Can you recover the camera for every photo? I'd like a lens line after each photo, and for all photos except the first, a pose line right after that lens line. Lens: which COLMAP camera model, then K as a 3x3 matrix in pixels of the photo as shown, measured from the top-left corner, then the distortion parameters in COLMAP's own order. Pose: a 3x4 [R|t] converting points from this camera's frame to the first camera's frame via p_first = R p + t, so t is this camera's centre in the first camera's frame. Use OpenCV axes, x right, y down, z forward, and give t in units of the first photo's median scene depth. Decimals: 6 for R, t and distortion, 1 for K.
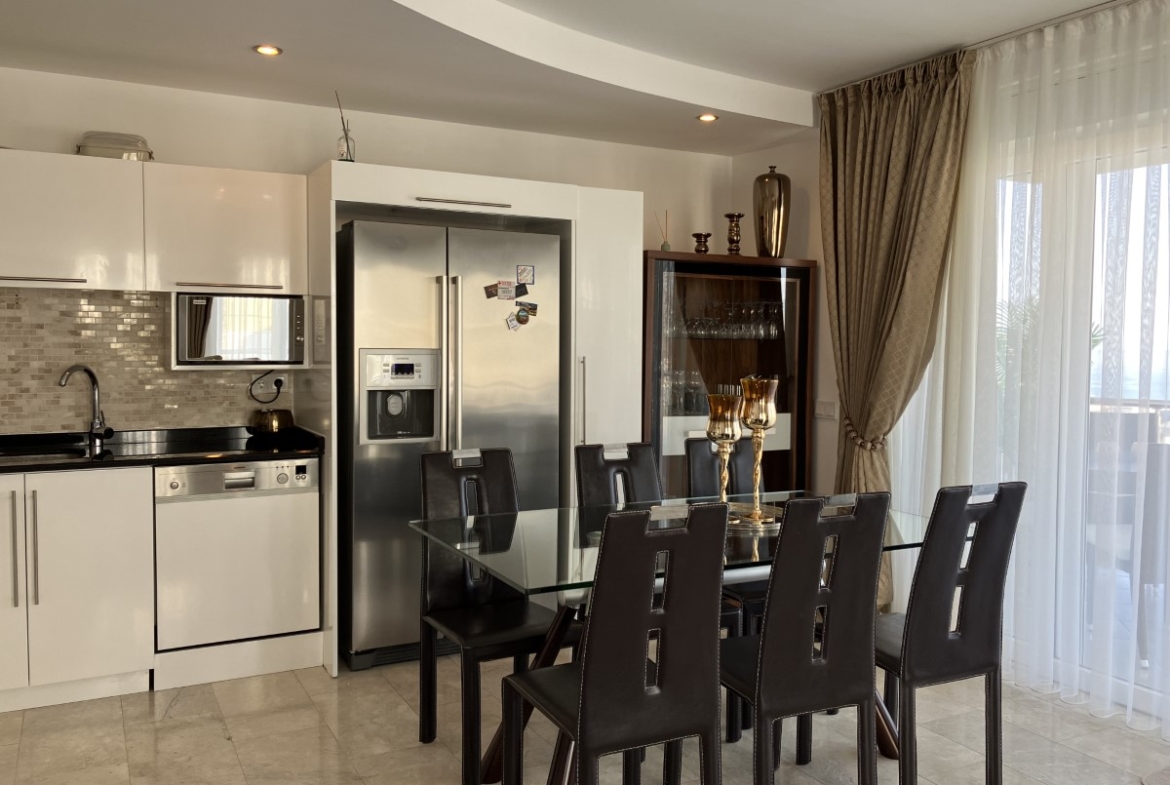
lens RADIAL K [[948.8, 0, 586.4], [0, 948.8, 390.9], [0, 0, 1]] dist [0.045111, -0.049434]
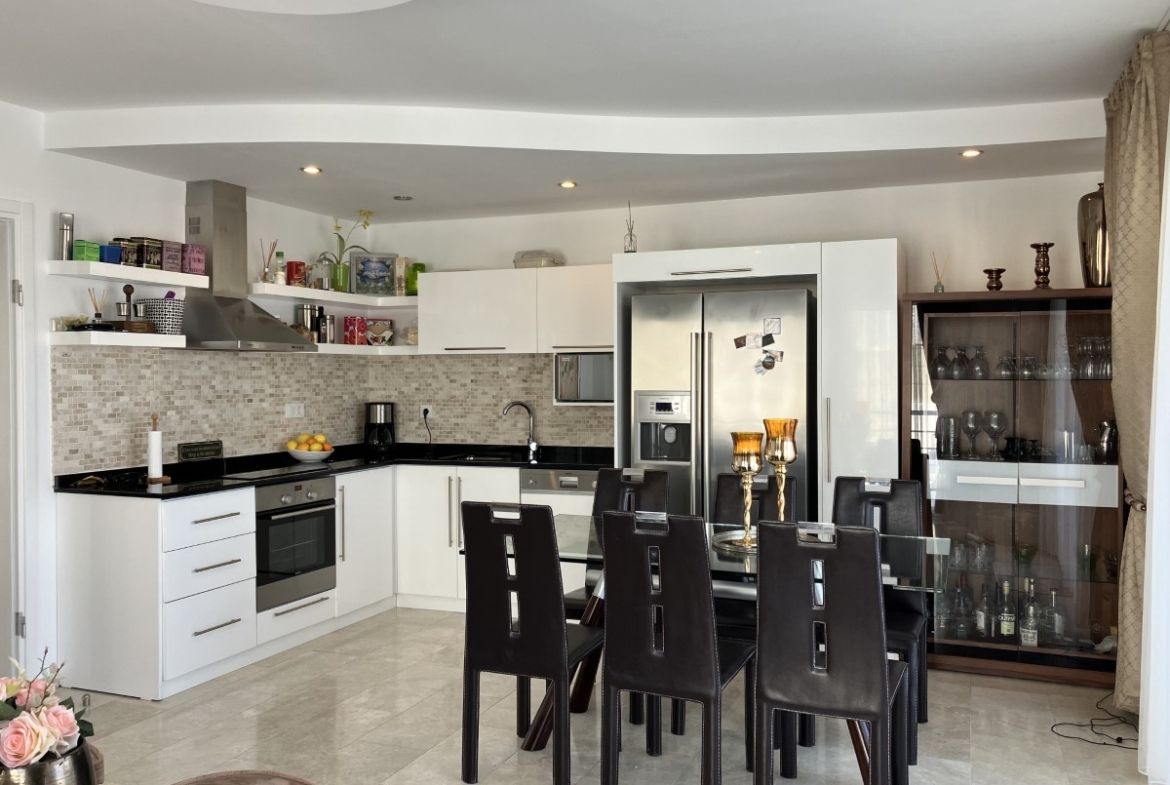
lens RADIAL K [[948.8, 0, 582.1], [0, 948.8, 386.0], [0, 0, 1]] dist [0.045111, -0.049434]
pose [[0.643212, -0.003535, -0.765680, 0.677296], [-0.030742, 0.999064, -0.030438, -0.008206], [0.765071, 0.043116, 0.642501, 0.087757]]
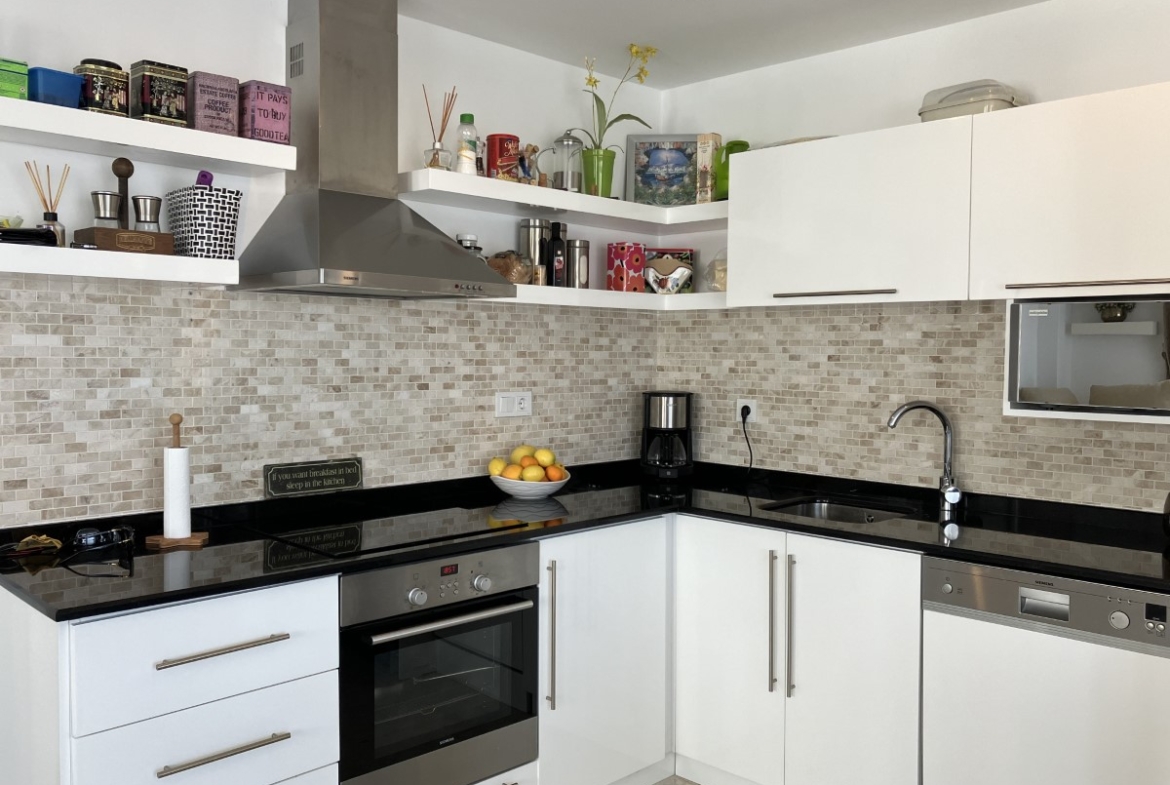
lens RADIAL K [[948.8, 0, 603.4], [0, 948.8, 381.2], [0, 0, 1]] dist [0.045111, -0.049434]
pose [[0.307485, 0.027801, -0.951147, 0.109878], [-0.057399, 0.998295, 0.010623, -0.034822], [0.949820, 0.051328, 0.308556, 0.498107]]
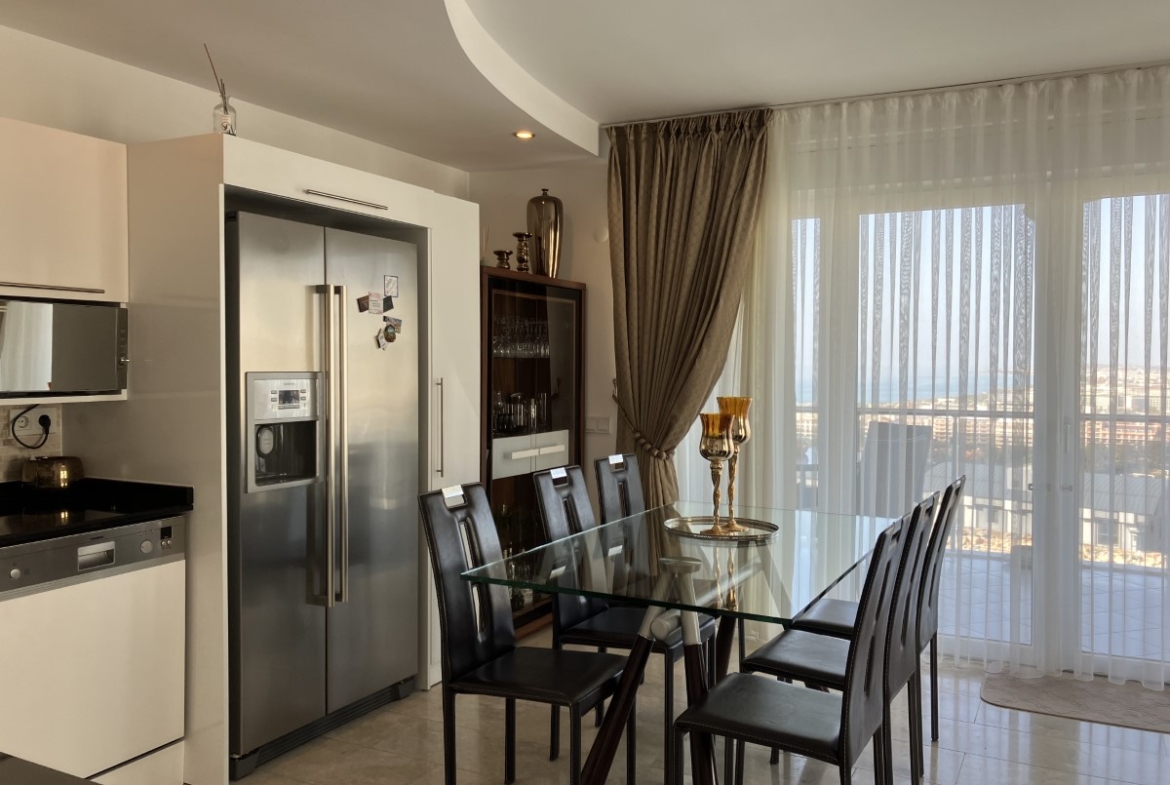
lens RADIAL K [[948.8, 0, 585.9], [0, 948.8, 402.6], [0, 0, 1]] dist [0.045111, -0.049434]
pose [[0.820381, -0.029881, 0.571036, -0.429267], [0.032019, 0.999467, 0.006299, -0.013969], [-0.570920, 0.013116, 0.820901, 0.171171]]
